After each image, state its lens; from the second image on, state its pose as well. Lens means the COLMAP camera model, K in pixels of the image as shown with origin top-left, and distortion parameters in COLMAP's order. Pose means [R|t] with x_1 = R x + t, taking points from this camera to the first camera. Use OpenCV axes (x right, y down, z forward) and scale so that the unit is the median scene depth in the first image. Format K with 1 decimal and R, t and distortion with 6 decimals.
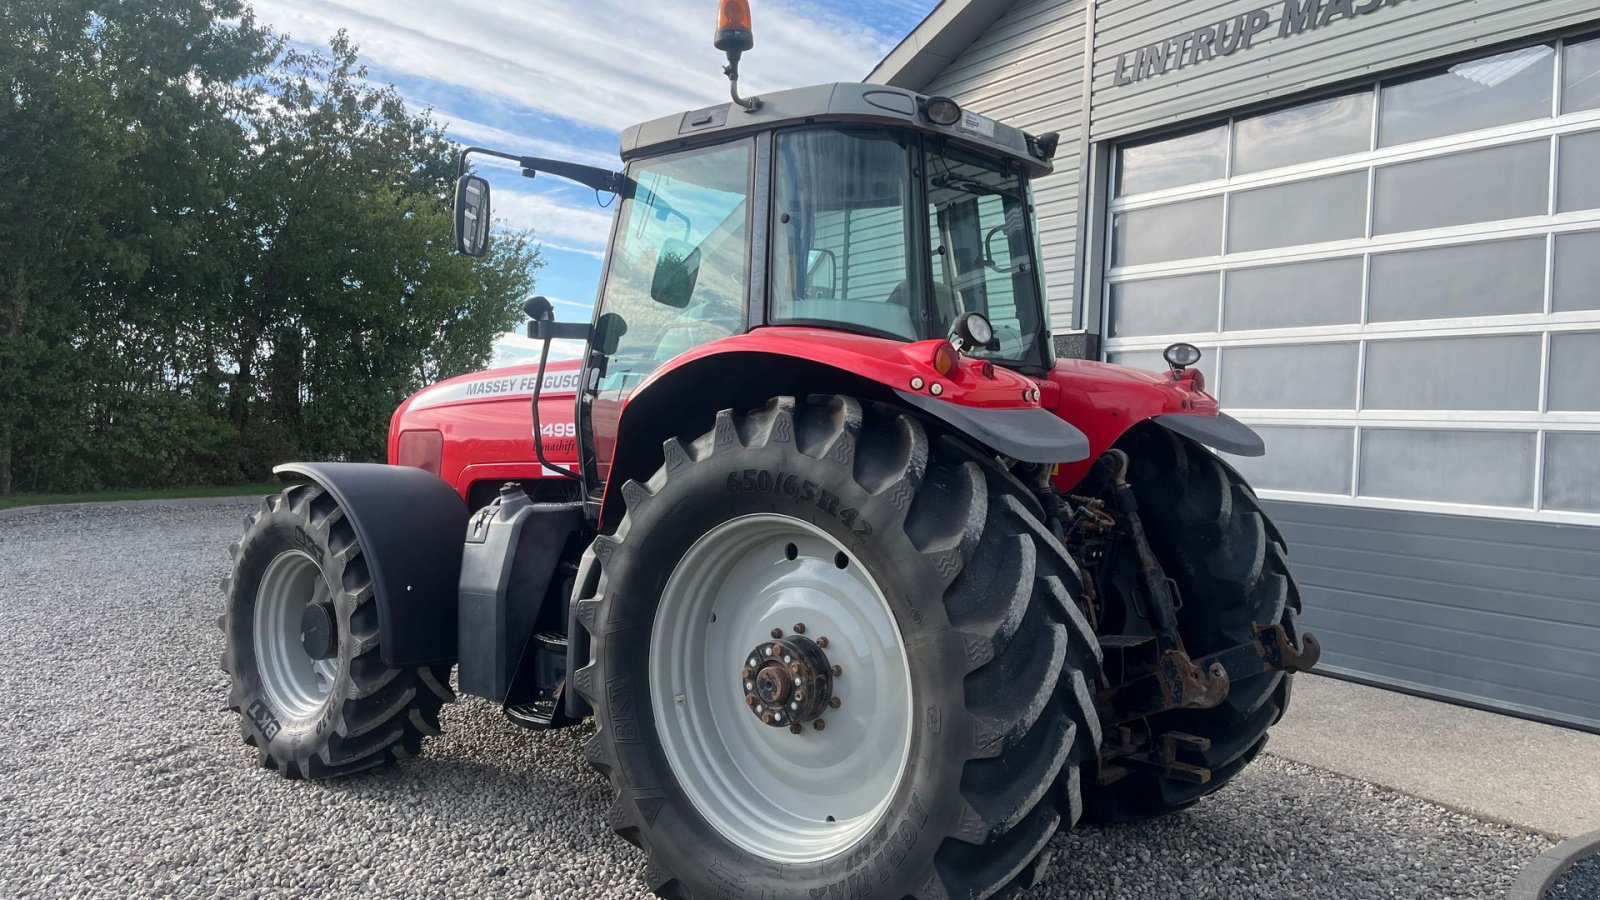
lens RADIAL K [[1210.2, 0, 795.3], [0, 1210.2, 440.8], [0, 0, 1]] dist [0.054443, -0.062992]
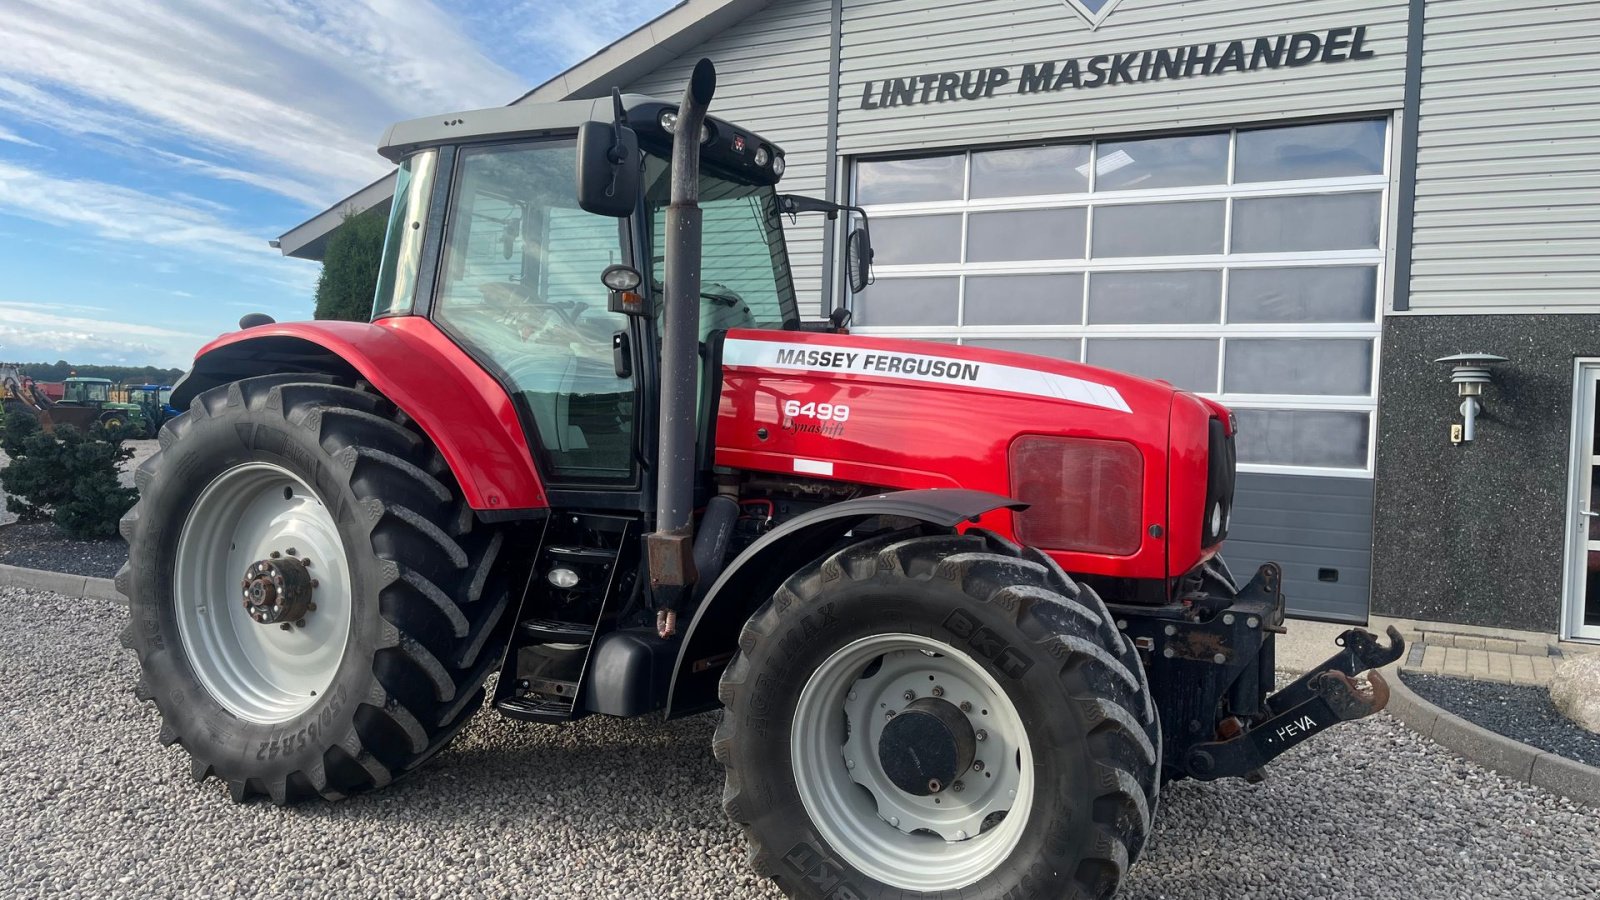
lens RADIAL K [[1210.2, 0, 802.7], [0, 1210.2, 449.9], [0, 0, 1]] dist [0.054443, -0.062992]
pose [[0.866958, -0.024291, 0.497788, -0.454959], [0.004045, 0.999122, 0.041710, -0.017424], [-0.498364, -0.034147, 0.866295, 0.013982]]
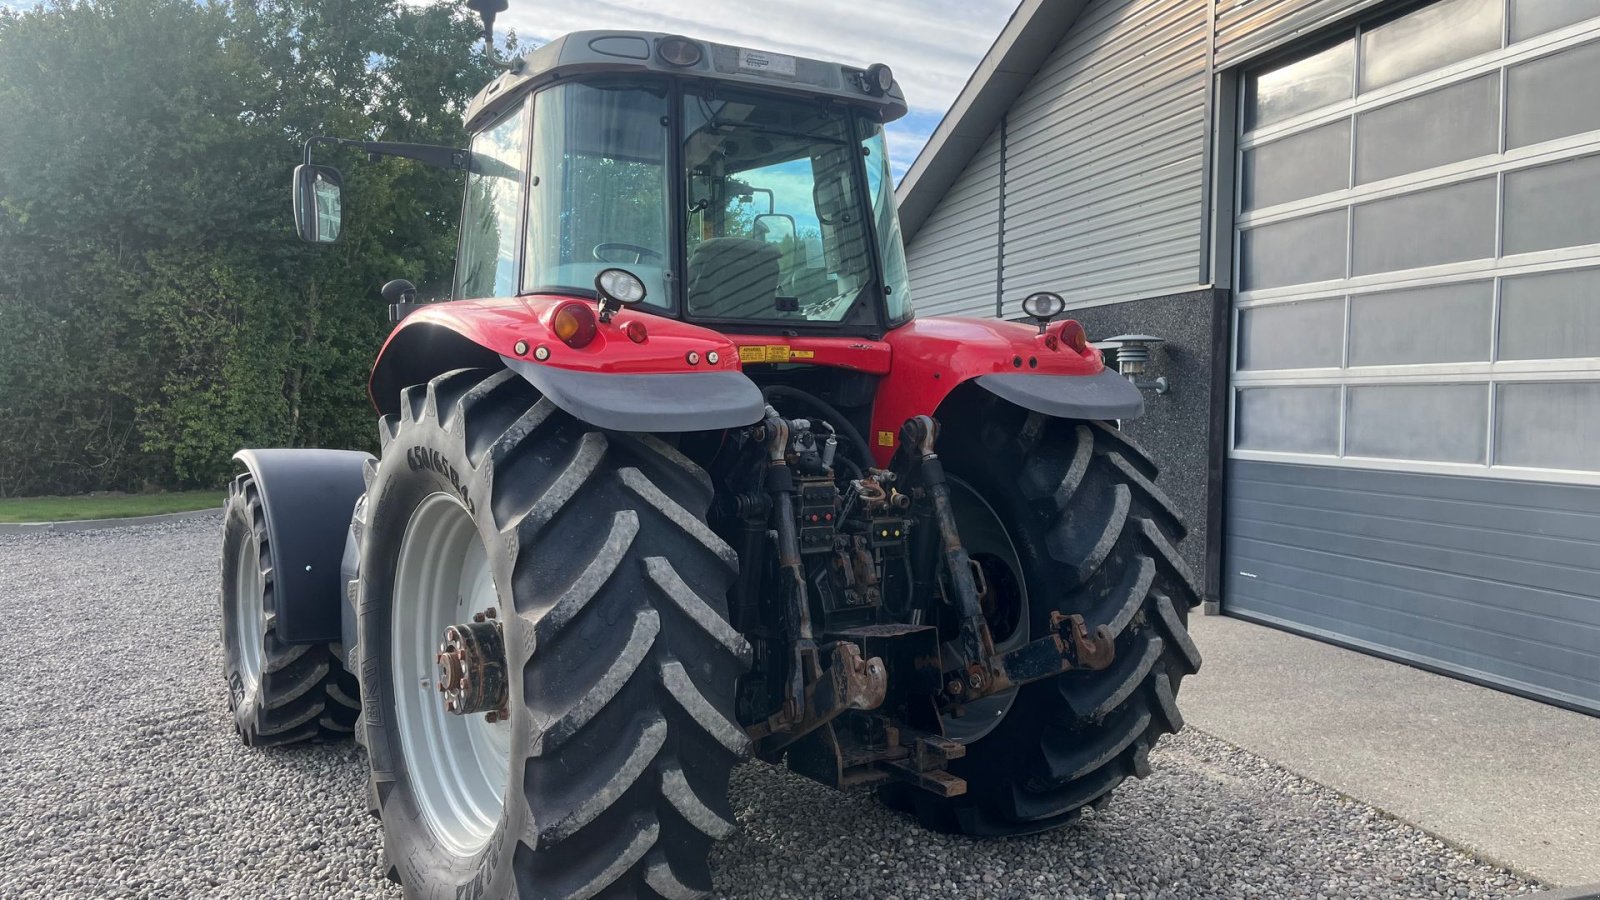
lens RADIAL K [[1210.2, 0, 804.0], [0, 1210.2, 442.9], [0, 0, 1]] dist [0.054443, -0.062992]
pose [[0.962965, -0.021740, -0.268749, 0.233969], [0.025895, 0.999594, 0.011924, 0.008008], [0.268381, -0.018441, 0.963136, 0.070306]]
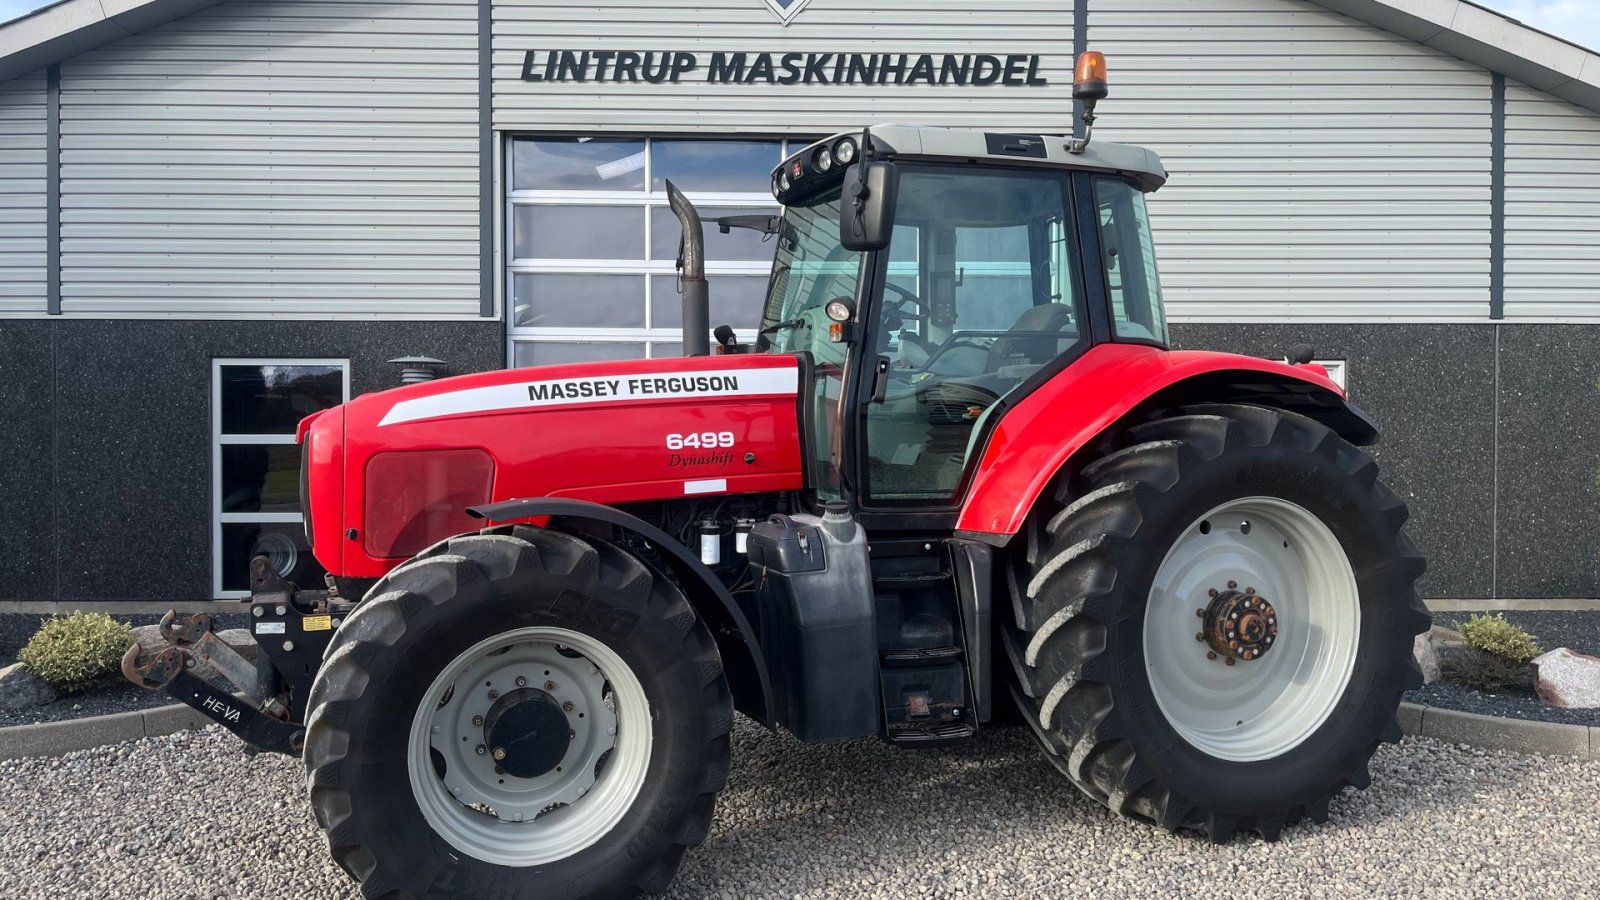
lens RADIAL K [[1210.2, 0, 790.1], [0, 1210.2, 454.0], [0, 0, 1]] dist [0.054443, -0.062992]
pose [[0.511274, -0.054948, 0.857659, -0.629116], [0.024755, 0.998481, 0.049213, -0.027818], [-0.859061, -0.003930, 0.511858, 0.347548]]
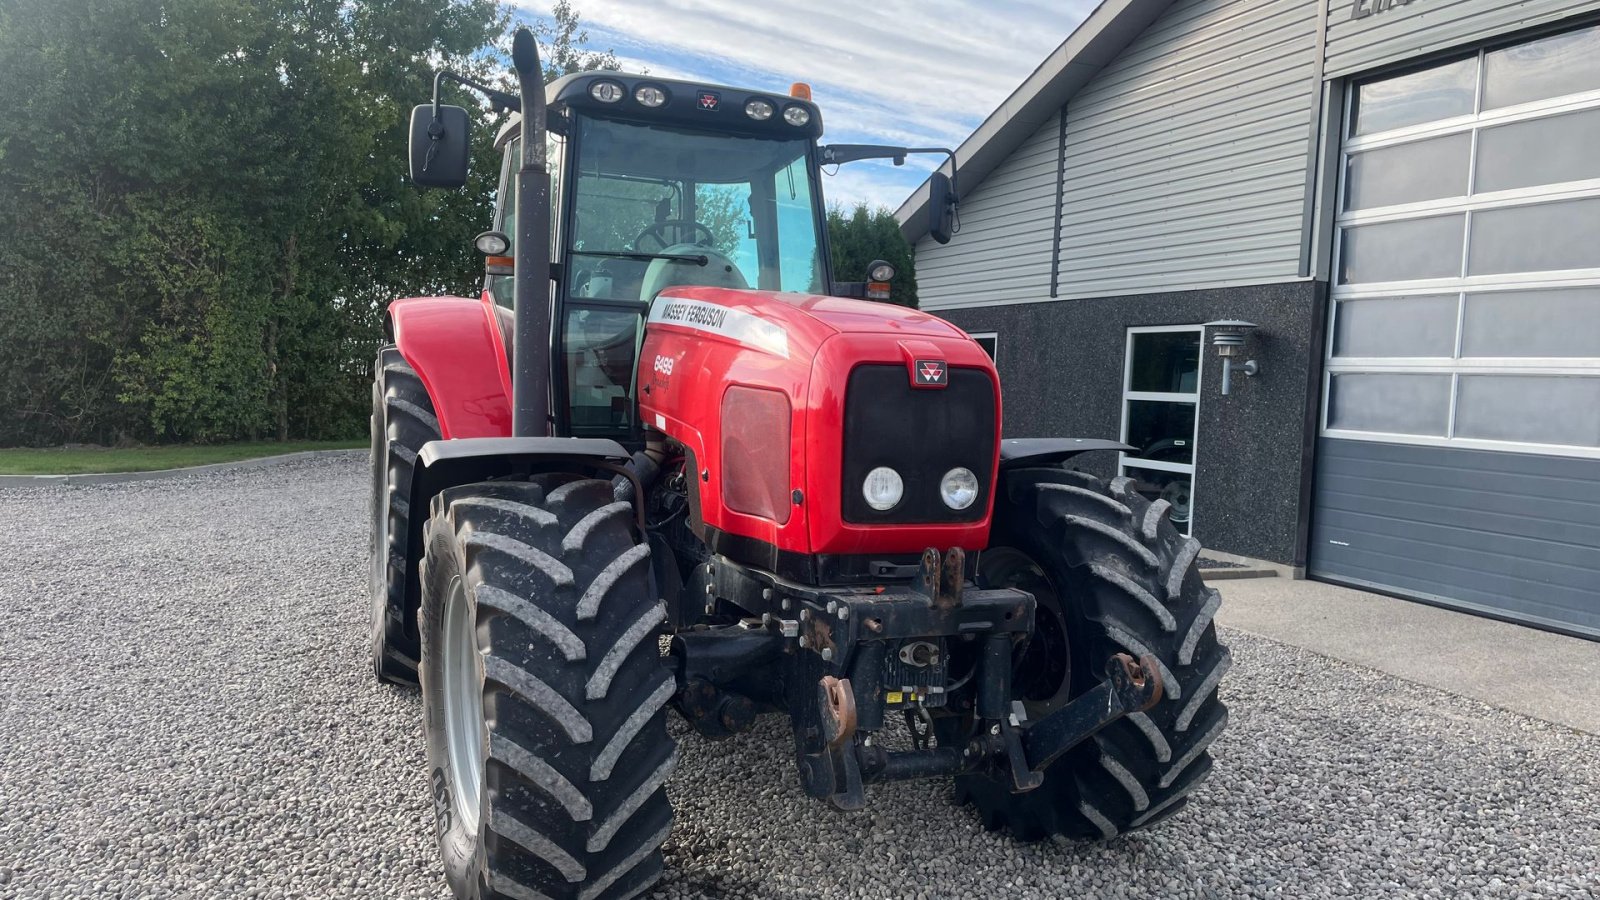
lens RADIAL K [[1210.2, 0, 796.5], [0, 1210.2, 455.6], [0, 0, 1]] dist [0.054443, -0.062992]
pose [[0.986723, 0.007645, -0.162232, -0.011622], [0.000681, 0.998688, 0.051205, 0.001254], [0.162410, -0.050636, 0.985423, -0.041846]]
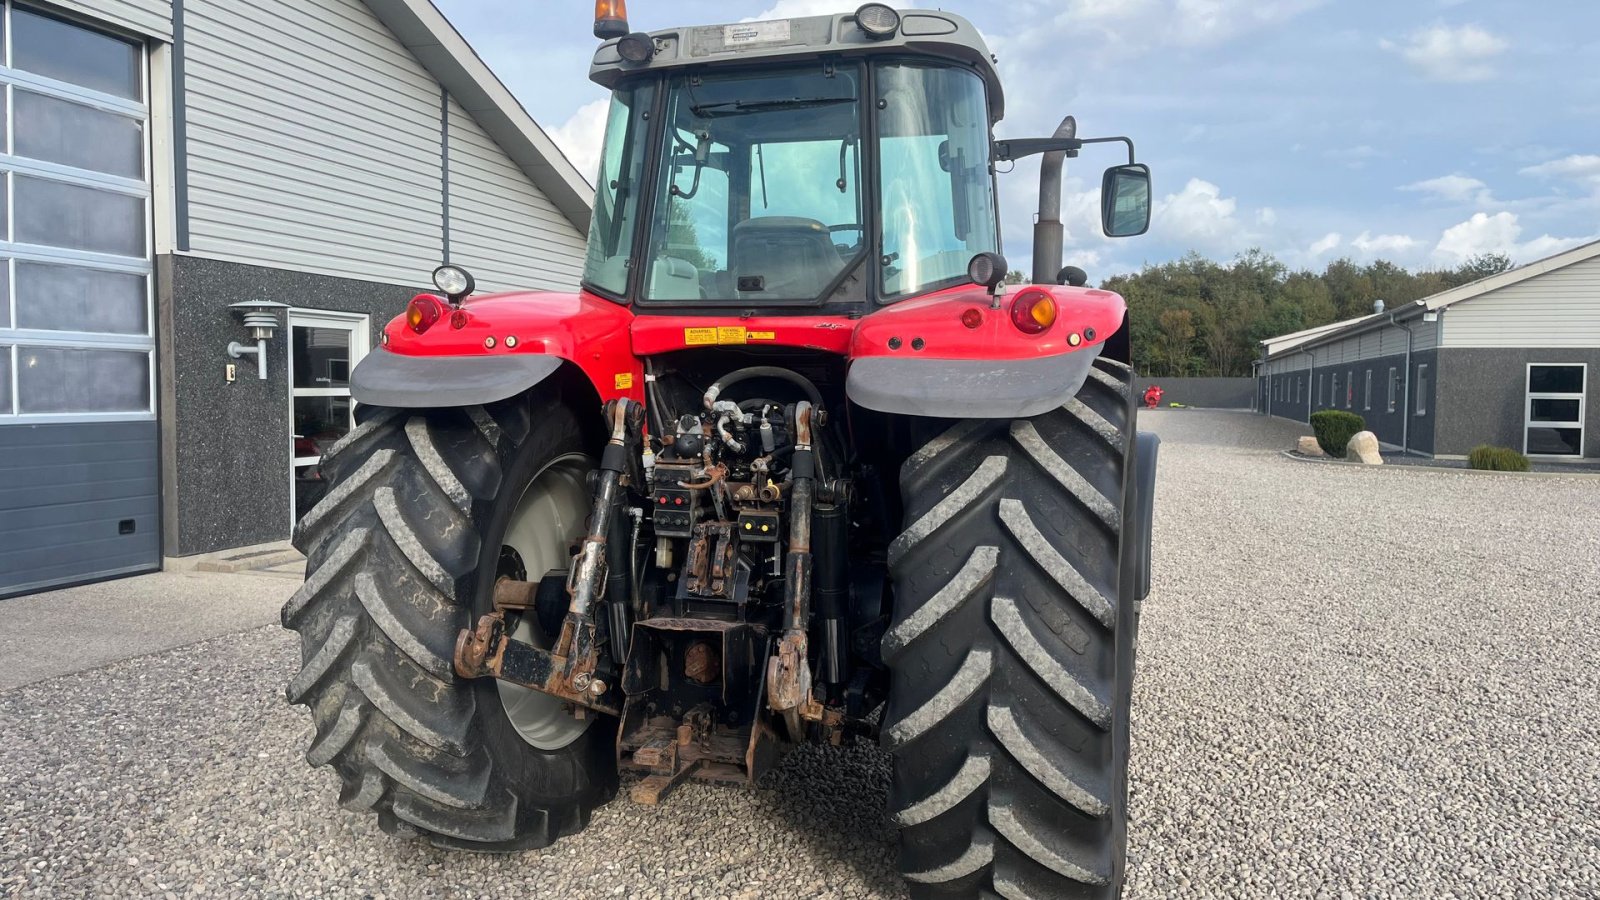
lens RADIAL K [[1210.2, 0, 801.9], [0, 1210.2, 451.1], [0, 0, 1]] dist [0.054443, -0.062992]
pose [[-0.657263, -0.088999, 0.748388, -0.655626], [-0.033838, 0.995486, 0.088666, -0.032111], [-0.752901, 0.032953, -0.657308, 1.063520]]
